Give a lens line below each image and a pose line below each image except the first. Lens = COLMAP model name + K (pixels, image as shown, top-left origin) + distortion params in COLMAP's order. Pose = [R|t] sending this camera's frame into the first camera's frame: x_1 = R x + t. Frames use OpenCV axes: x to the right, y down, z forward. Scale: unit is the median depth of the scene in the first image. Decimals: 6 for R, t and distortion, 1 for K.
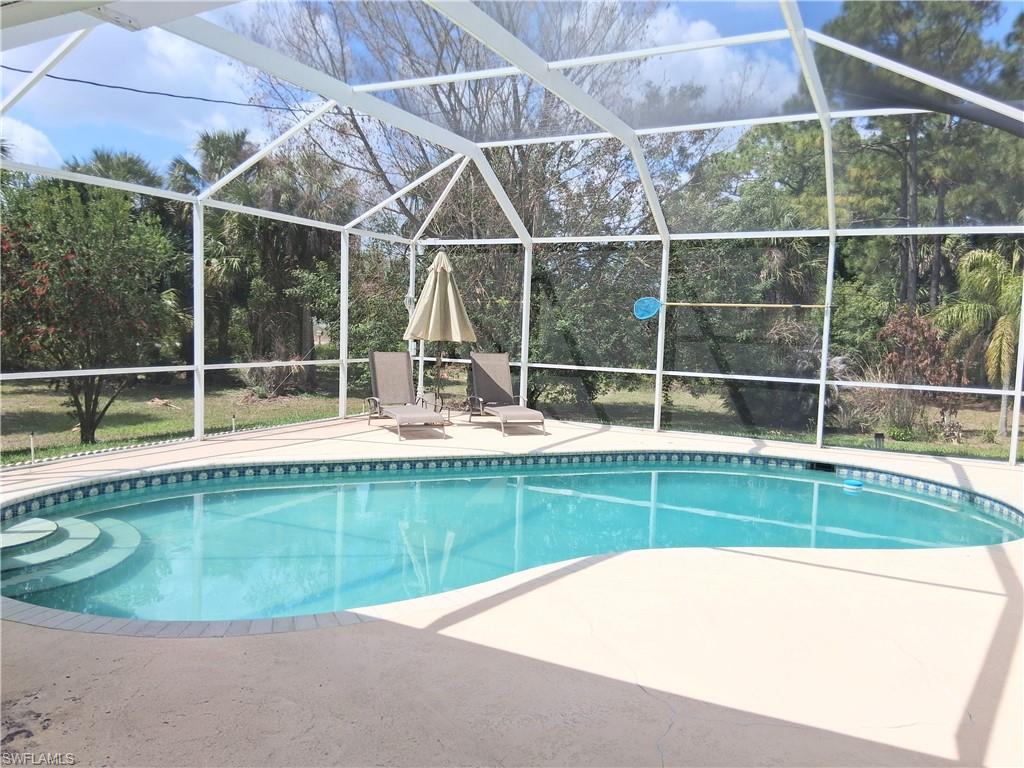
lens RADIAL K [[791.9, 0, 512.0], [0, 791.9, 384.0], [0, 0, 1]] dist [0.101525, -0.181019]
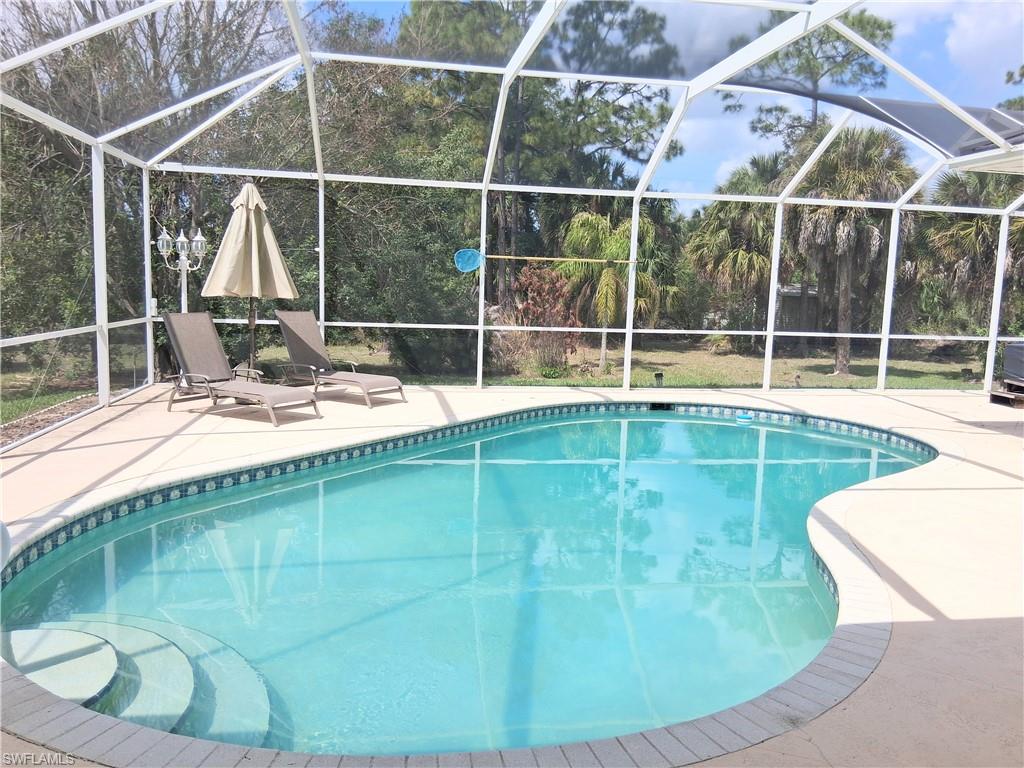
lens RADIAL K [[790.1, 0, 512.0], [0, 790.1, 384.0], [0, 0, 1]] dist [0.121676, -0.172208]
pose [[0.778035, -0.082037, 0.622842, -0.460935], [0.037089, 0.995706, 0.084818, -0.031119], [-0.627126, -0.042890, 0.777736, 0.248423]]
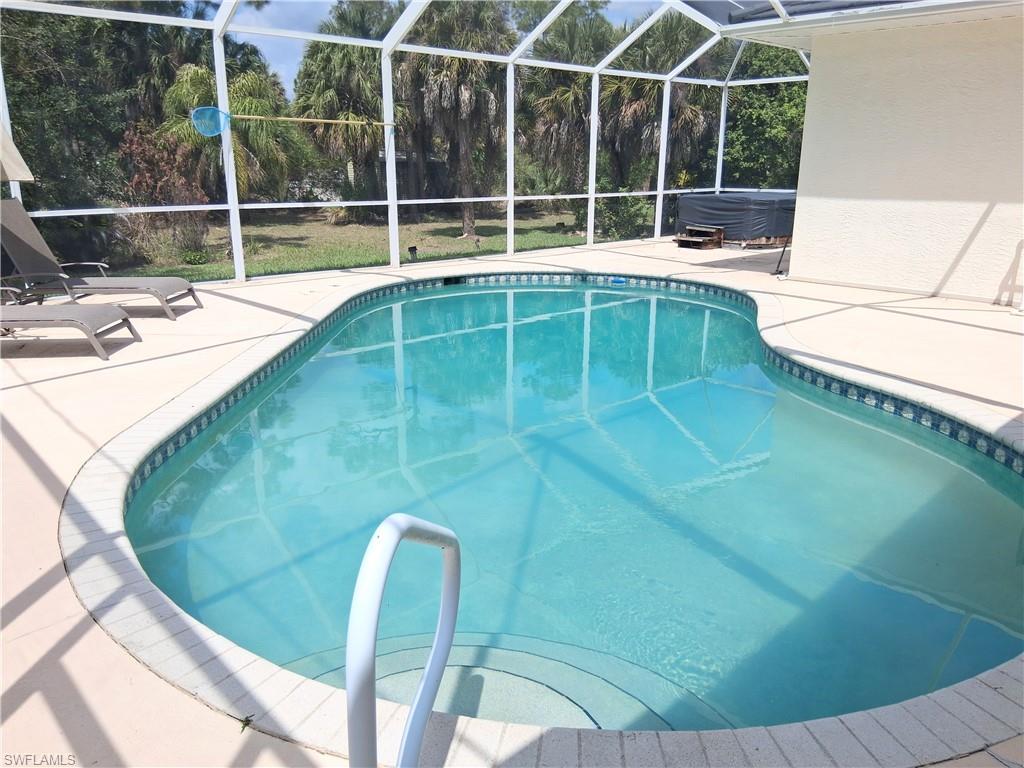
lens RADIAL K [[790.1, 0, 512.0], [0, 790.1, 384.0], [0, 0, 1]] dist [0.121676, -0.172208]
pose [[0.296044, -0.282297, 0.912506, -0.600322], [0.075240, 0.959252, 0.272349, -0.048913], [-0.952206, -0.011970, 0.305221, 0.567935]]
